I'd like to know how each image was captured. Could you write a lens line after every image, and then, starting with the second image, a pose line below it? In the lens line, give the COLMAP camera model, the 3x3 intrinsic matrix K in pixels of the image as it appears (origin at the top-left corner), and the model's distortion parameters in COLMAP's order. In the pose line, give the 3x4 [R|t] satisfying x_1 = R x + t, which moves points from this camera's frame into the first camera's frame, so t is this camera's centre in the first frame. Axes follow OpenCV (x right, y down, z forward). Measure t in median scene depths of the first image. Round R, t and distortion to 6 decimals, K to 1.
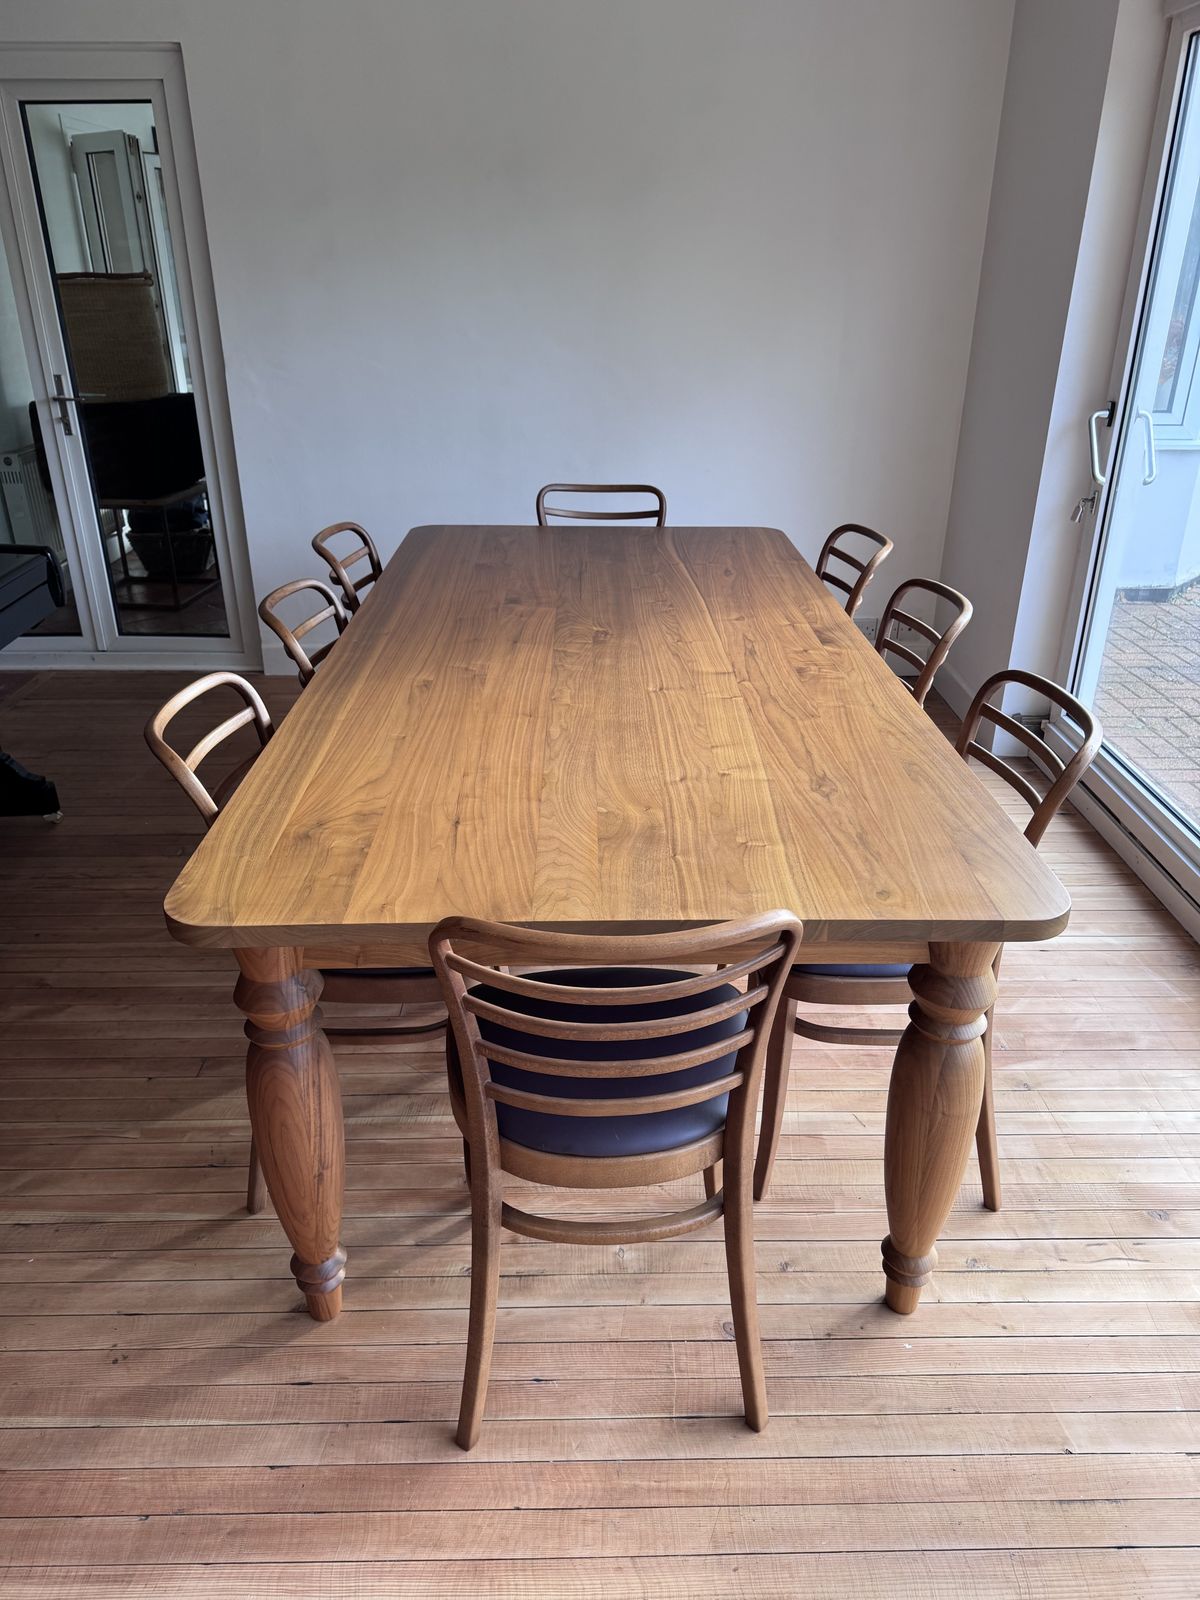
lens RADIAL K [[1146.7, 0, 612.1], [0, 1146.7, 793.1], [0, 0, 1]] dist [0.105072, -0.092762]
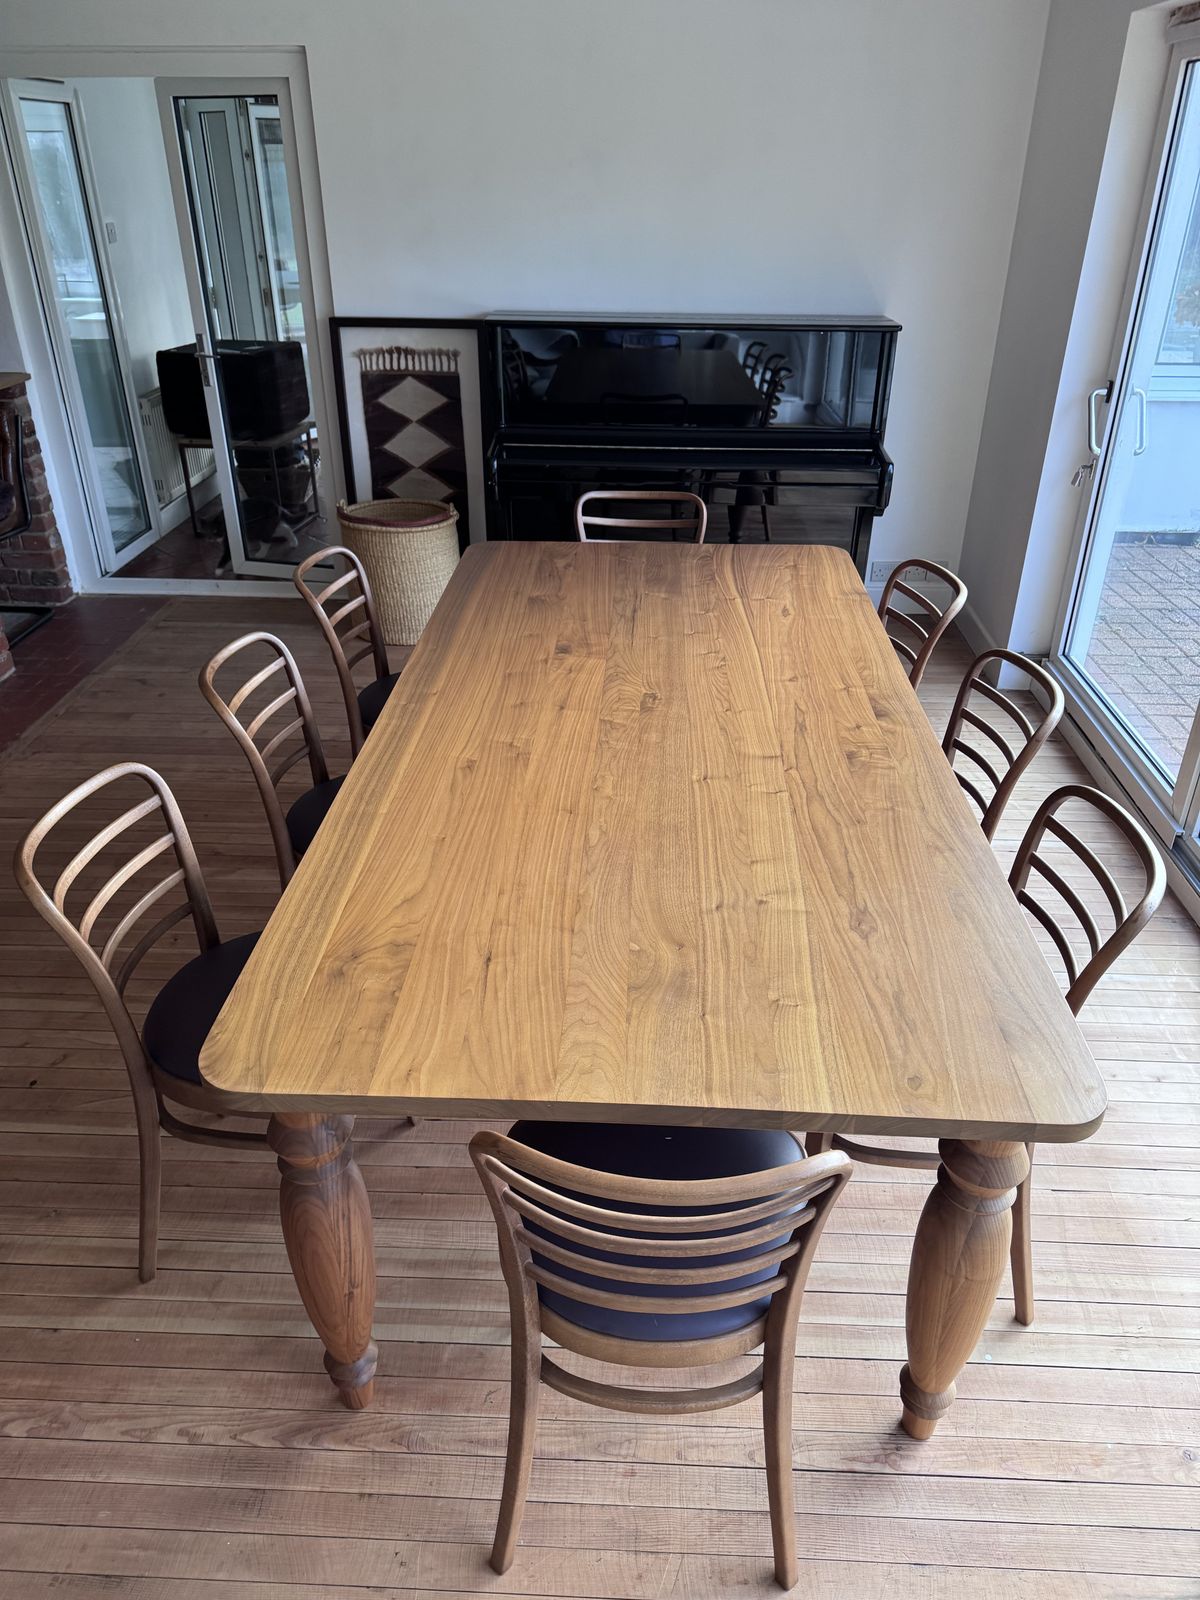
lens RADIAL K [[1133.9, 0, 600.0], [0, 1133.9, 800.0], [0, 0, 1]] dist [0.096142, -0.132250]
pose [[0.997340, 0.034336, -0.064295, 0.019727], [-0.029061, 0.996270, 0.081253, -0.185414], [0.066845, -0.079169, 0.994618, 0.029885]]
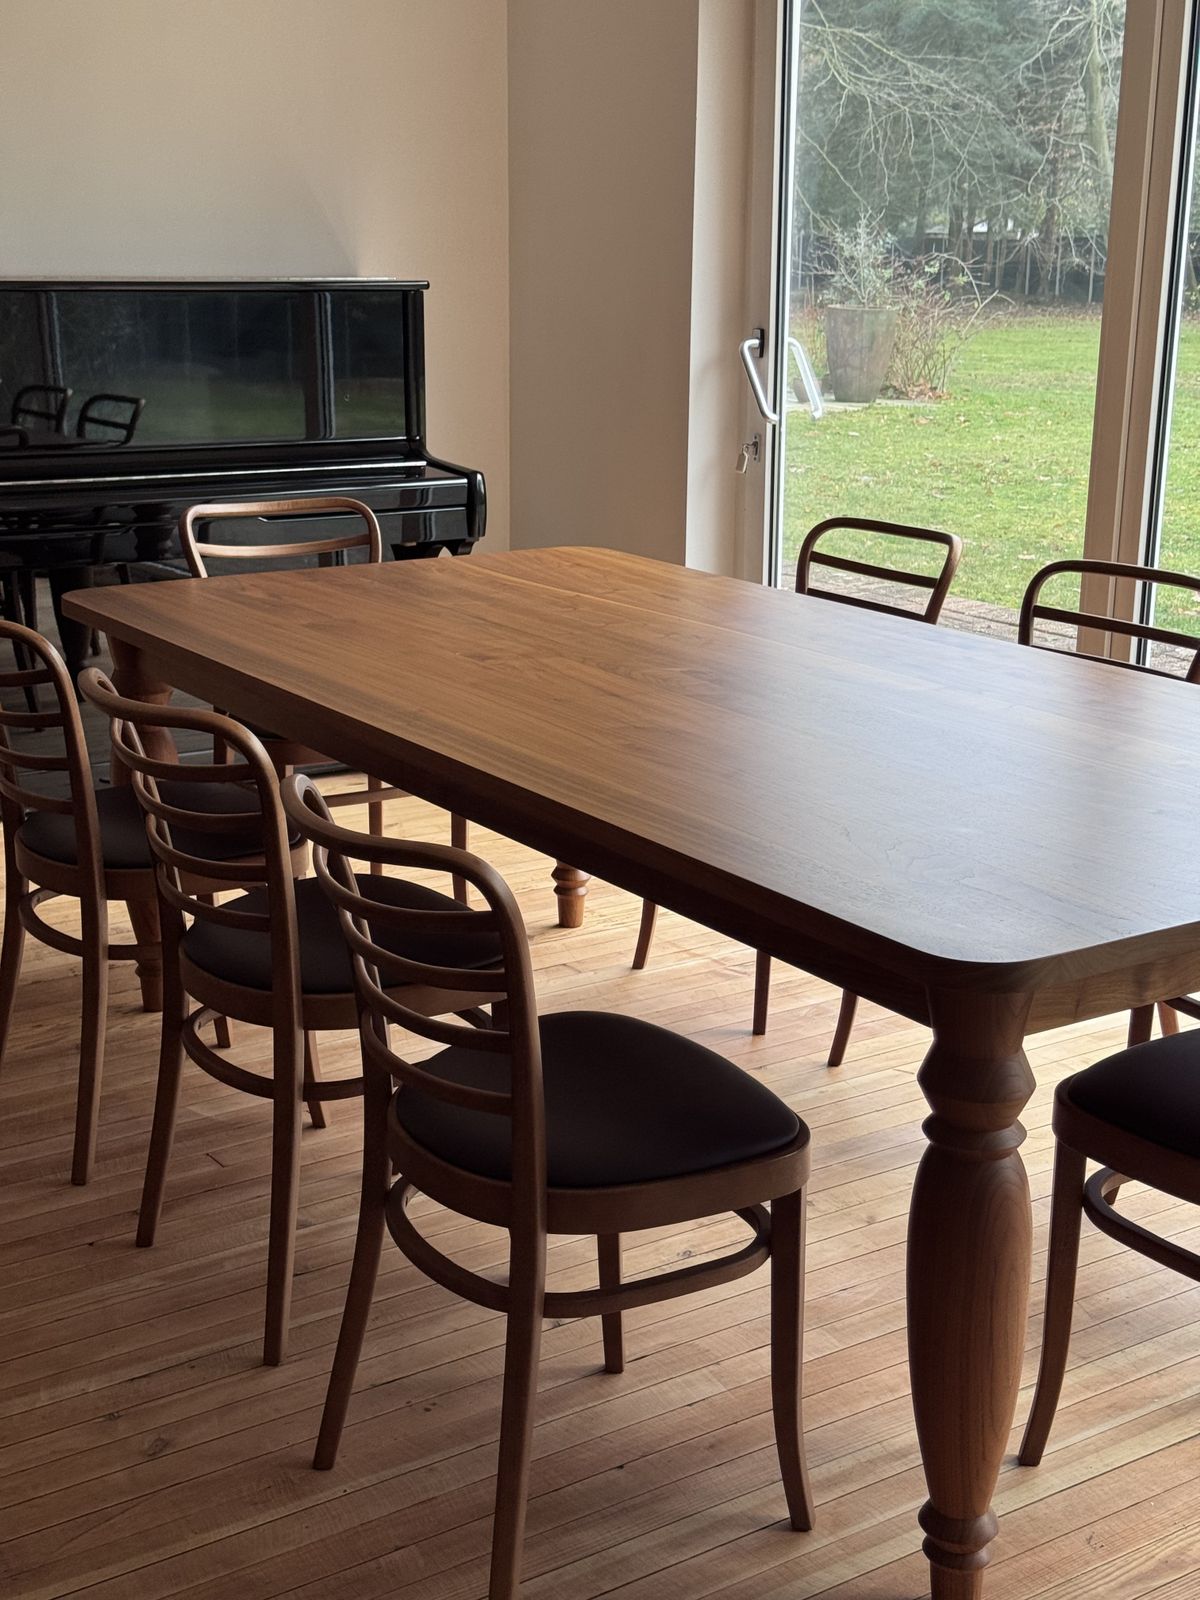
lens RADIAL K [[2289.0, 0, 600.0], [0, 2289.0, 800.0], [0, 0, 1]] dist [0.096582, -0.063659]
pose [[0.841666, -0.134132, 0.523075, -1.105143], [0.218025, 0.970606, -0.101927, 0.083531], [-0.494028, 0.199832, 0.846170, -0.141877]]
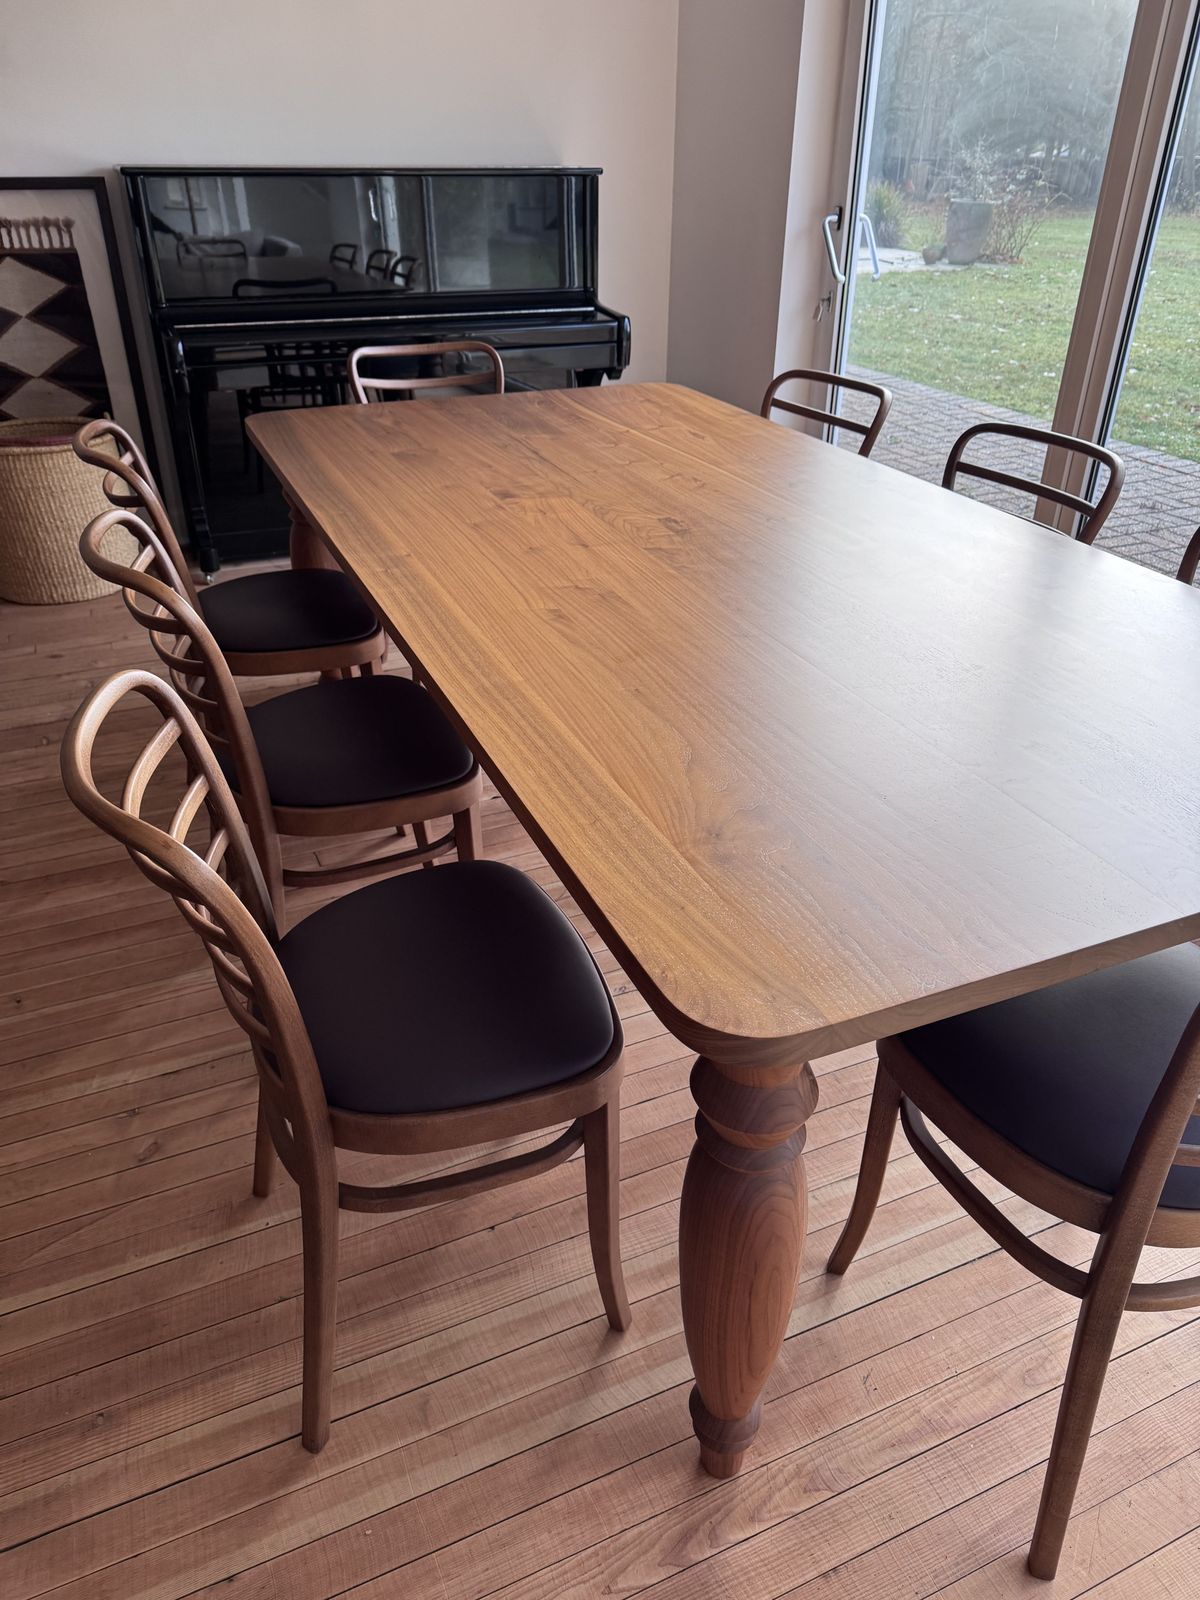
lens RADIAL K [[1135.0, 0, 600.0], [0, 1135.0, 806.2], [0, 0, 1]] dist [0.035032, -0.047972]
pose [[0.926691, -0.189562, 0.324515, -0.496357], [0.152877, 0.978942, 0.135279, -0.086391], [-0.343325, -0.075751, 0.936157, 0.378359]]
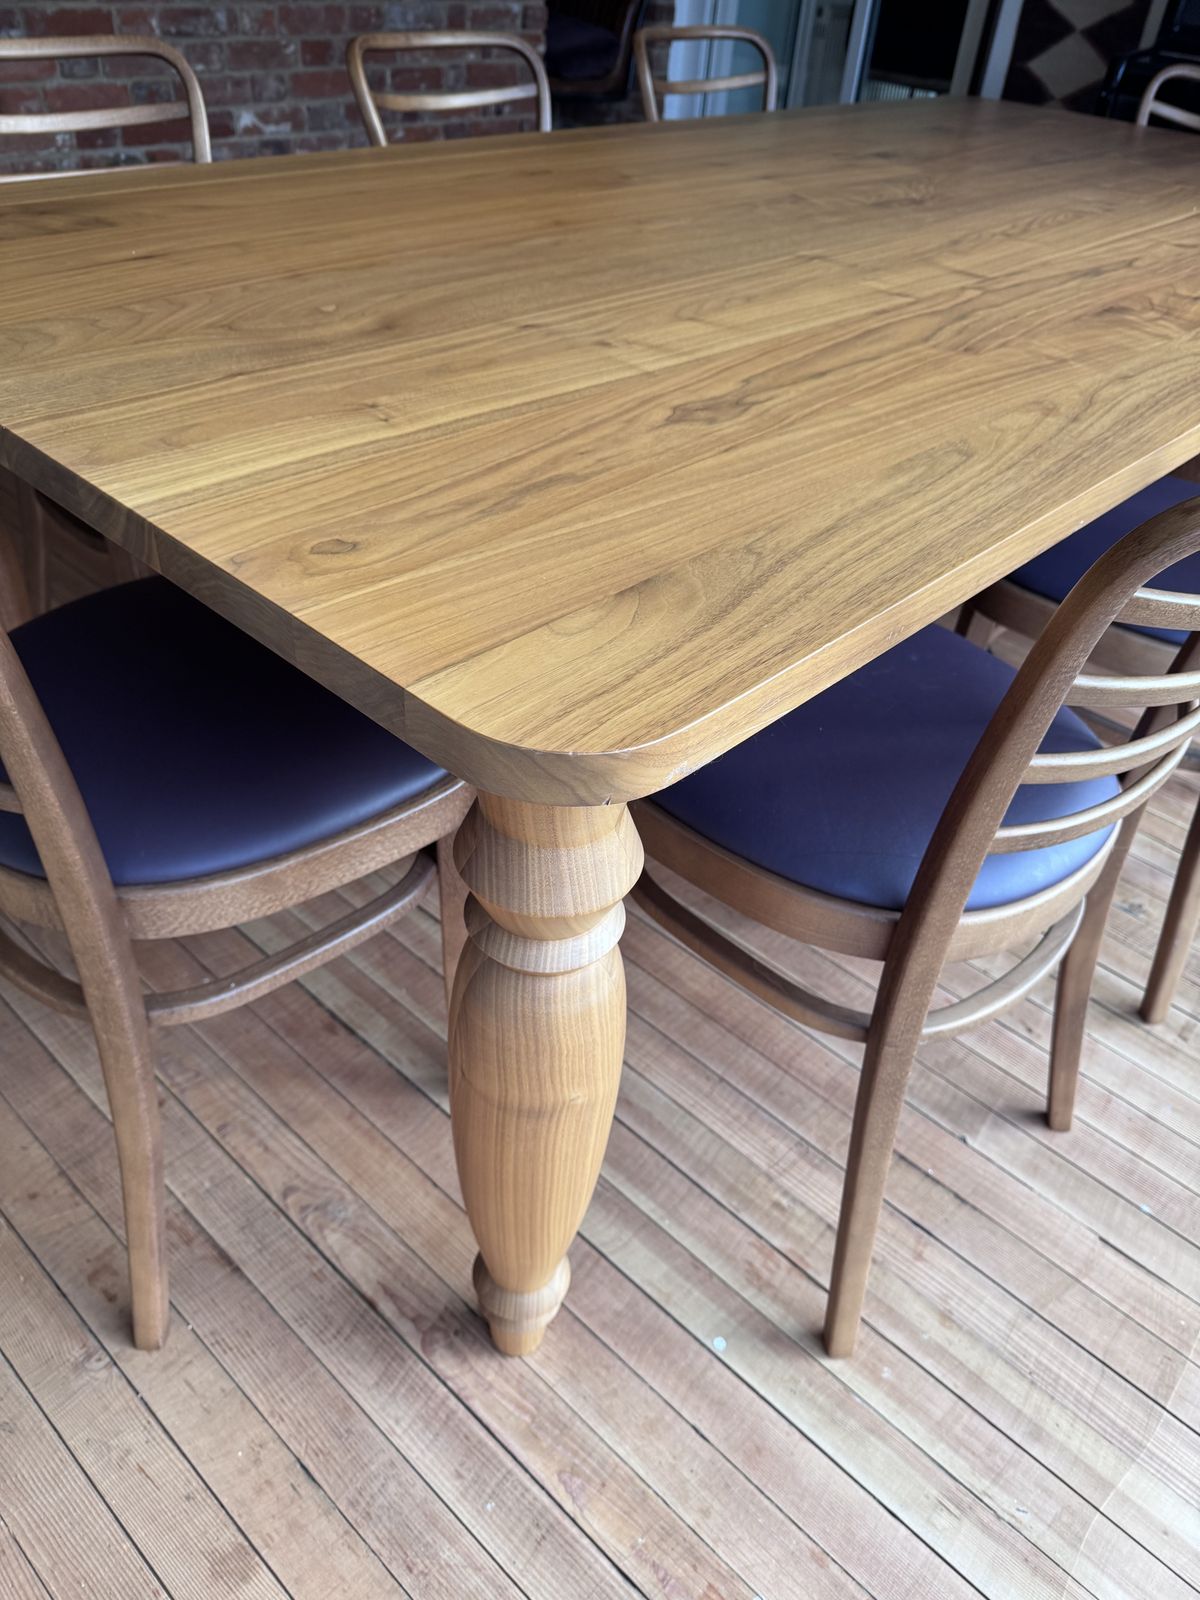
lens RADIAL K [[1155.8, 0, 600.5], [0, 1155.8, 810.5], [0, 0, 1]] dist [0.007420, -0.026051]
pose [[0.710794, 0.475290, -0.518528, 0.481311], [-0.351761, 0.878559, 0.323108, 0.000744], [0.609127, -0.047266, 0.791663, 0.603024]]
